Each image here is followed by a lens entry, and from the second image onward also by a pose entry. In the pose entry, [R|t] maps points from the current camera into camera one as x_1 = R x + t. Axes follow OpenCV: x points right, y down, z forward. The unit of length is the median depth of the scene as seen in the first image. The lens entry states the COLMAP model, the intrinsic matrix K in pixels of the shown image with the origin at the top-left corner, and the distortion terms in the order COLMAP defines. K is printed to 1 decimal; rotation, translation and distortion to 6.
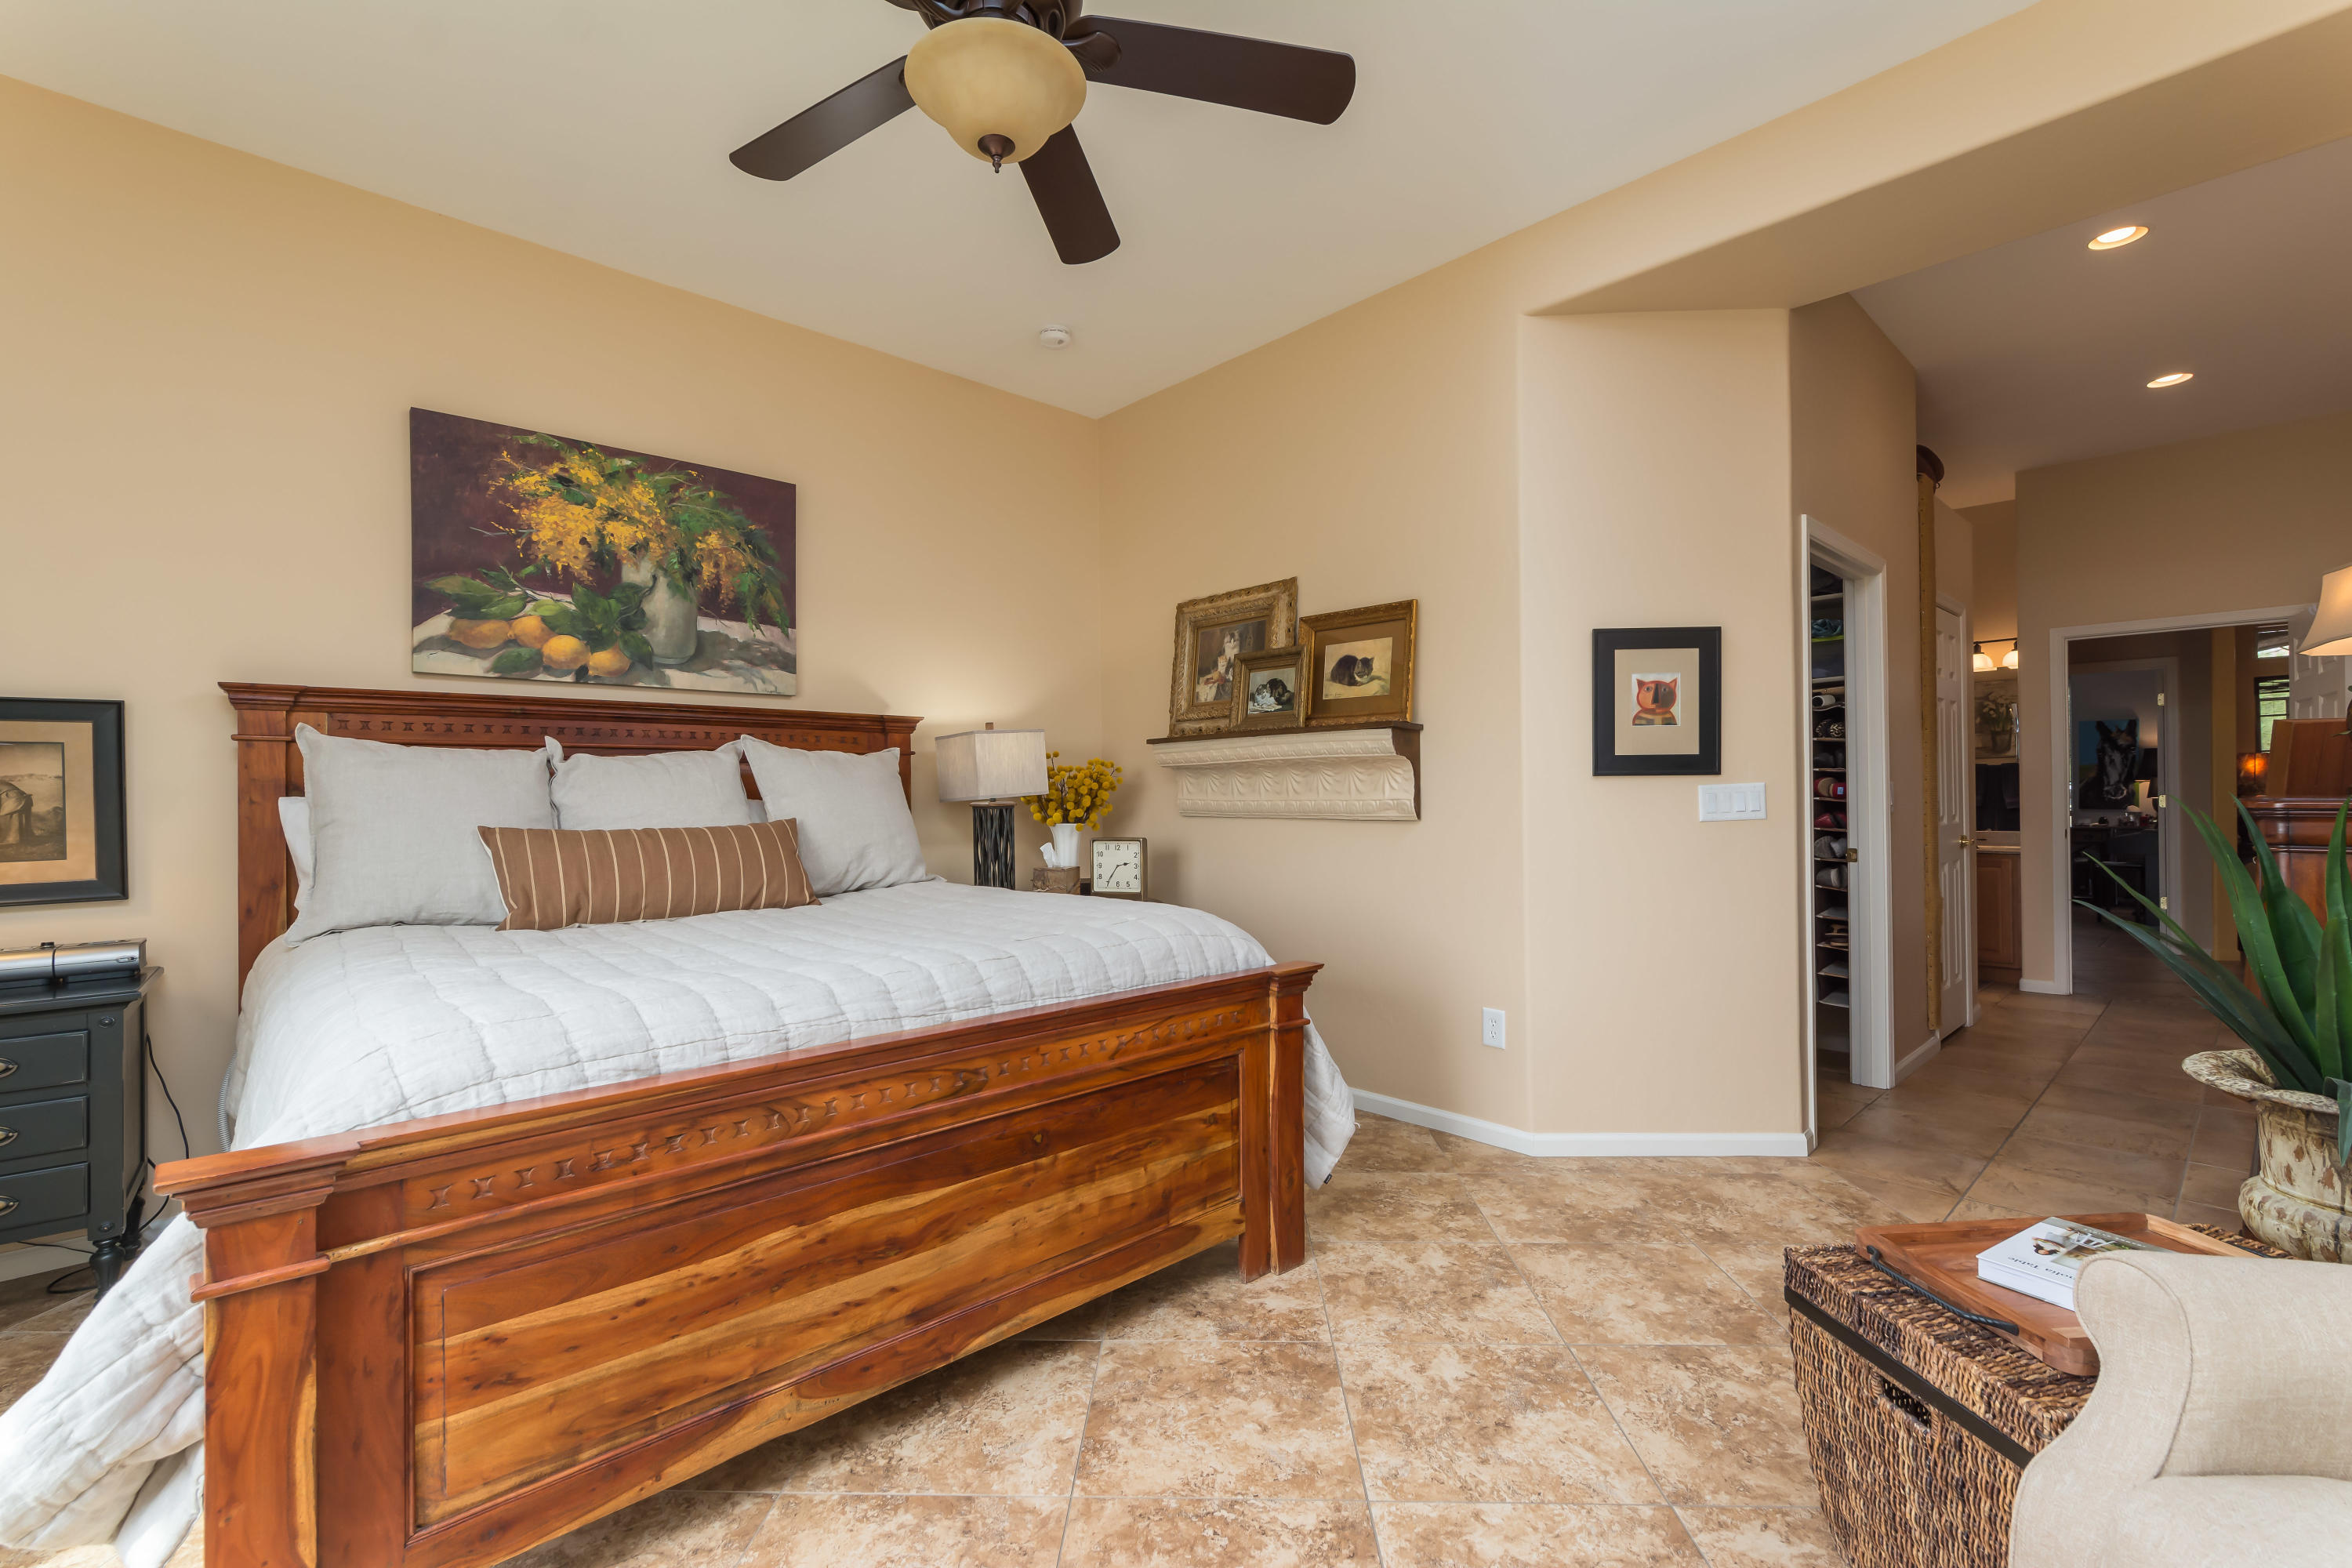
lens RADIAL K [[1024.2, 0, 1175.1], [0, 1024.2, 792.3], [0, 0, 1]] dist [-0.004854, 0.003166]
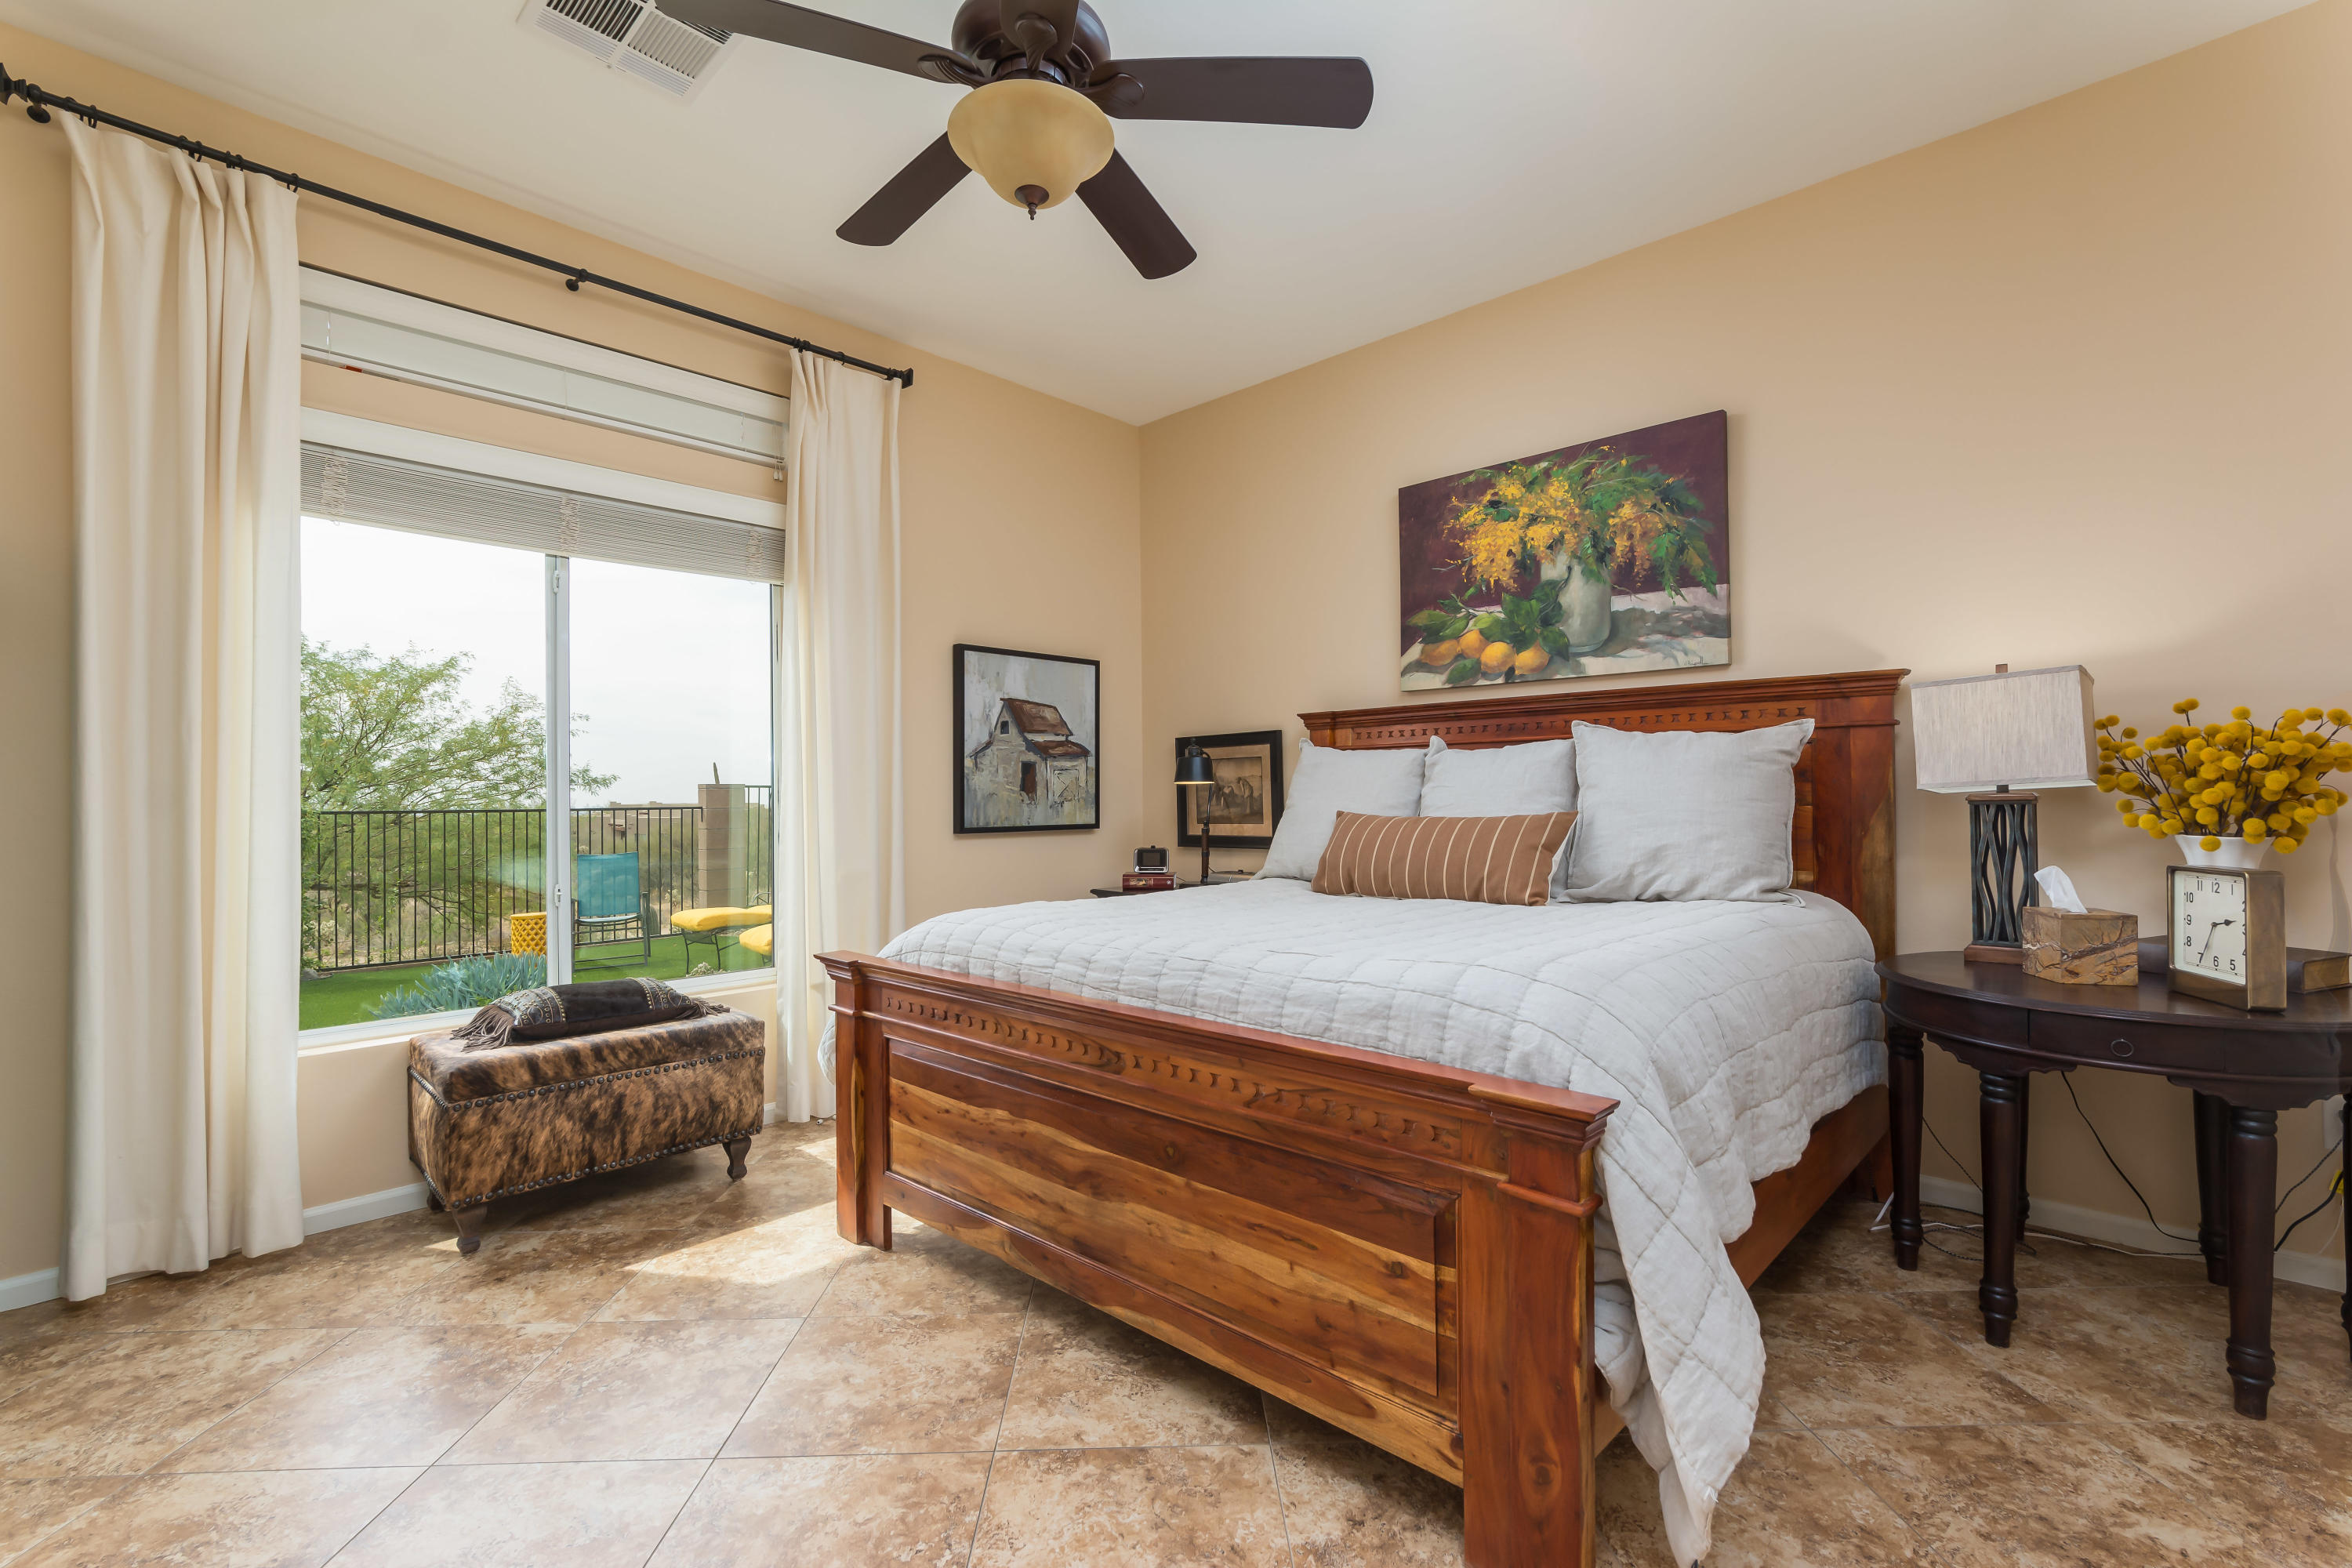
lens RADIAL K [[1024.2, 0, 1176.4], [0, 1024.2, 789.4], [0, 0, 1]] dist [-0.004854, 0.003166]
pose [[0.063317, 0.003700, -0.997987, 0.488385], [0.012285, 0.999914, 0.004487, -0.001967], [0.997918, -0.012544, 0.063266, 0.567604]]
